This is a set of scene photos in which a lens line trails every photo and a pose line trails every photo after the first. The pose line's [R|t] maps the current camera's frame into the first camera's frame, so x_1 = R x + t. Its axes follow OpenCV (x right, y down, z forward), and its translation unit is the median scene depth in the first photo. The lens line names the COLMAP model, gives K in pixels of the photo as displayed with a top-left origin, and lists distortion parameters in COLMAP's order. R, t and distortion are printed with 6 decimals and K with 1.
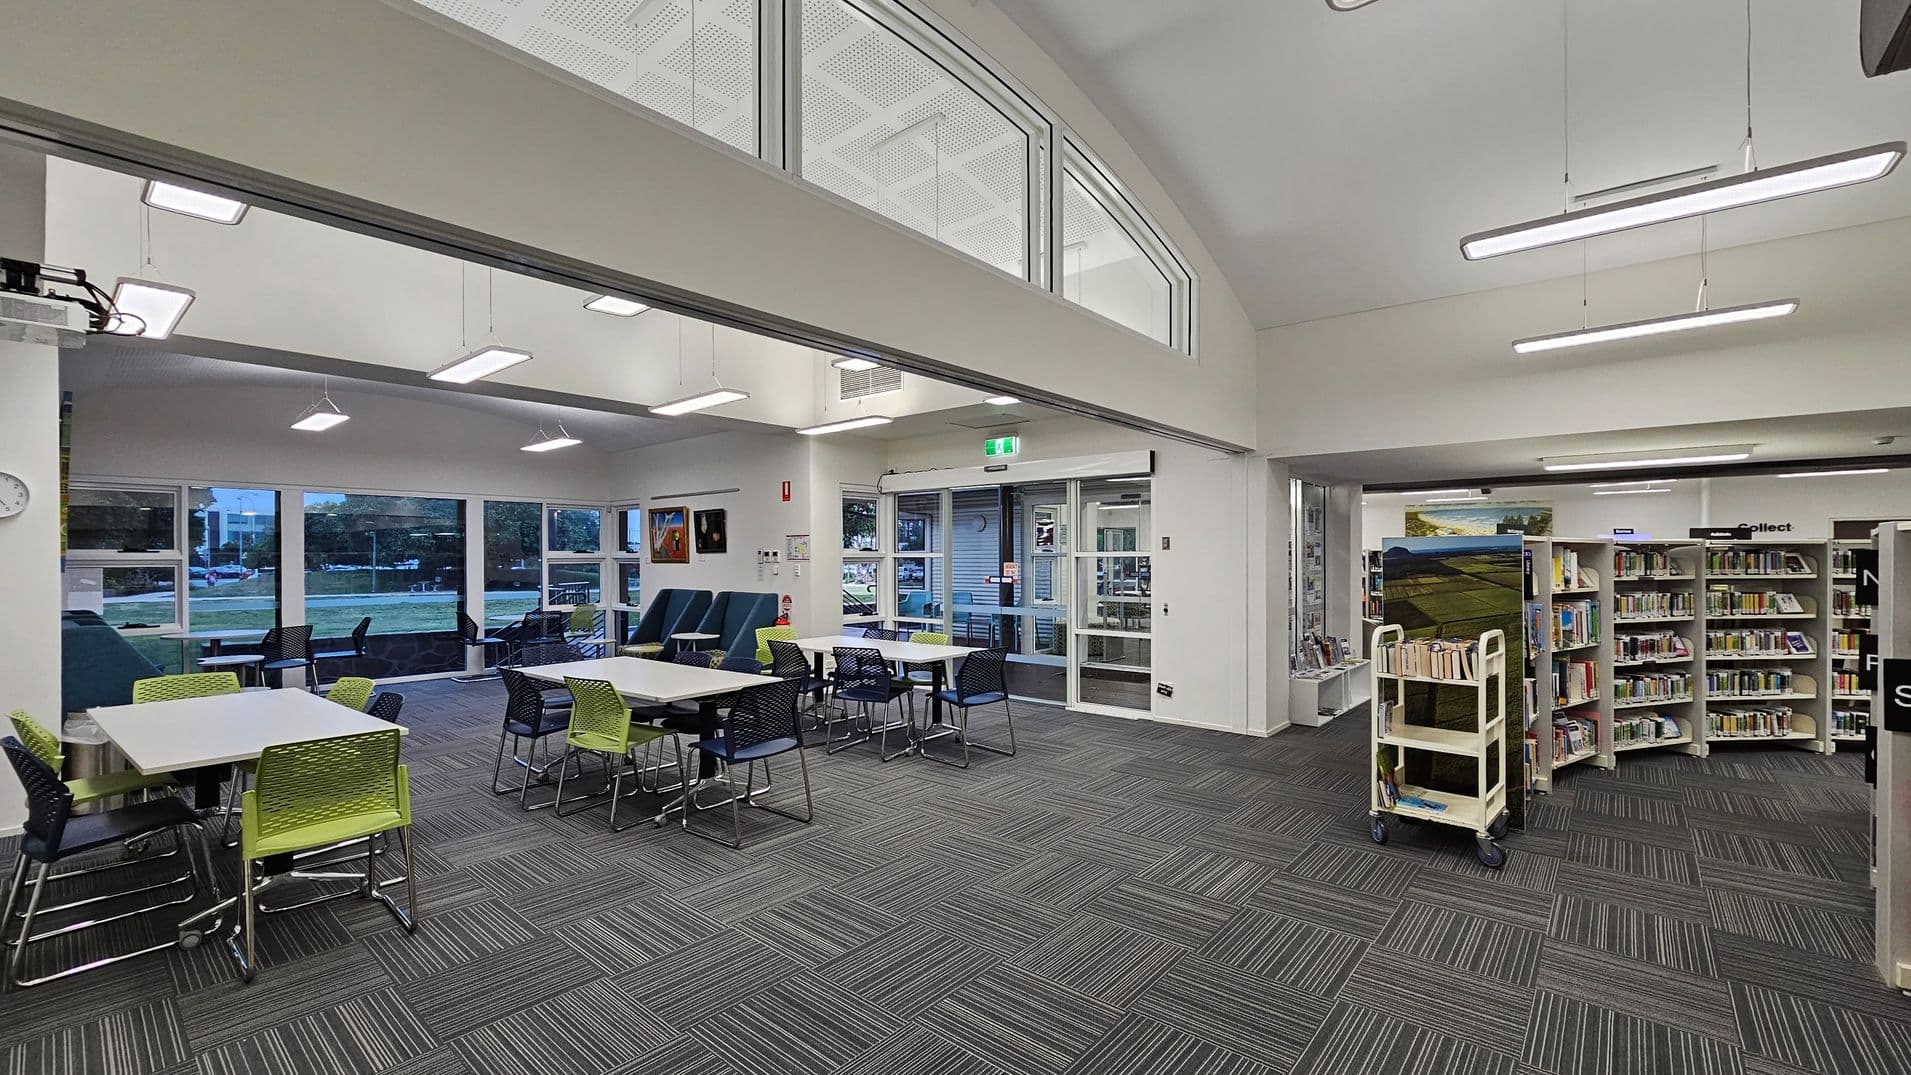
lens RADIAL K [[781.2, 0, 953.6], [0, 781.2, 563.3], [0, 0, 1]] dist [-0.001370, -0.000065]
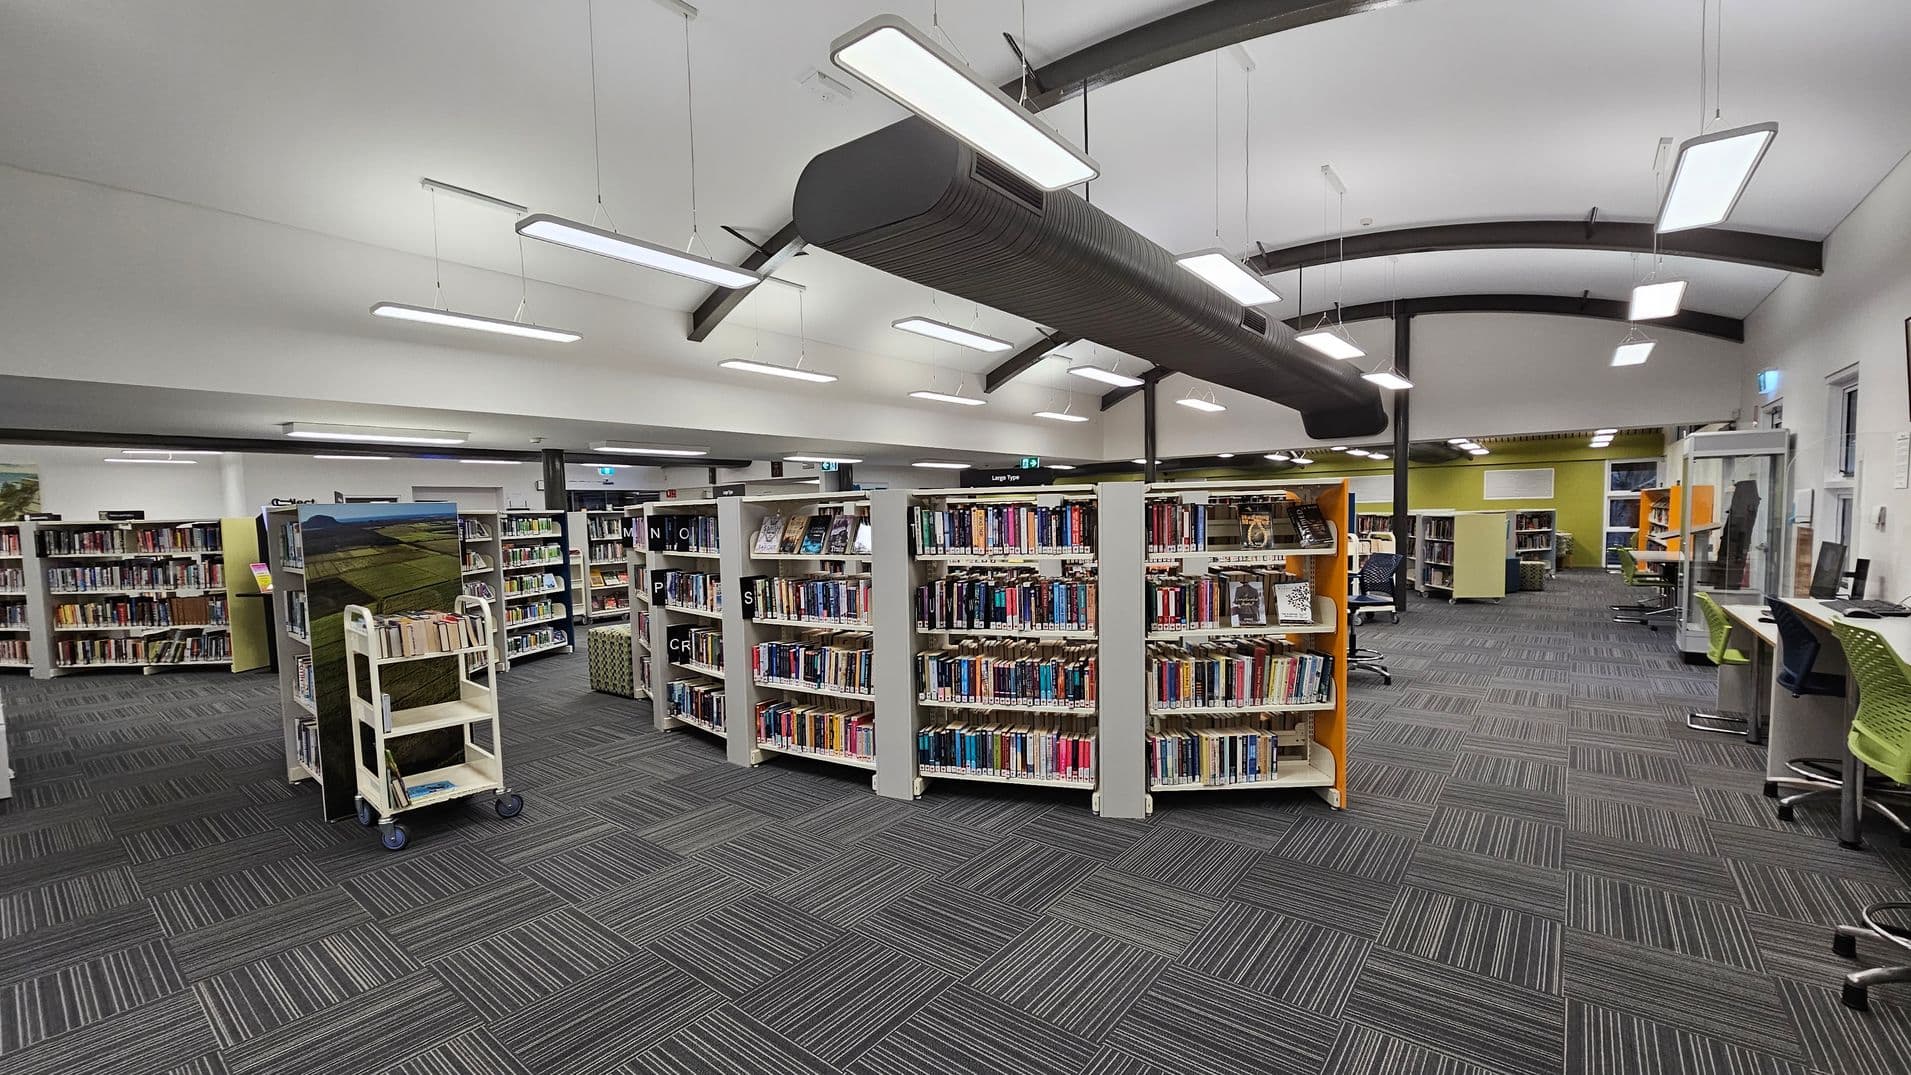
lens RADIAL K [[781.2, 0, 953.6], [0, 781.2, 563.3], [0, 0, 1]] dist [-0.001370, -0.000065]
pose [[-0.031504, -0.061537, 0.997607, -0.333964], [0.033448, 0.997479, 0.062586, 0.001124], [-0.998944, 0.035340, -0.029366, 0.387554]]
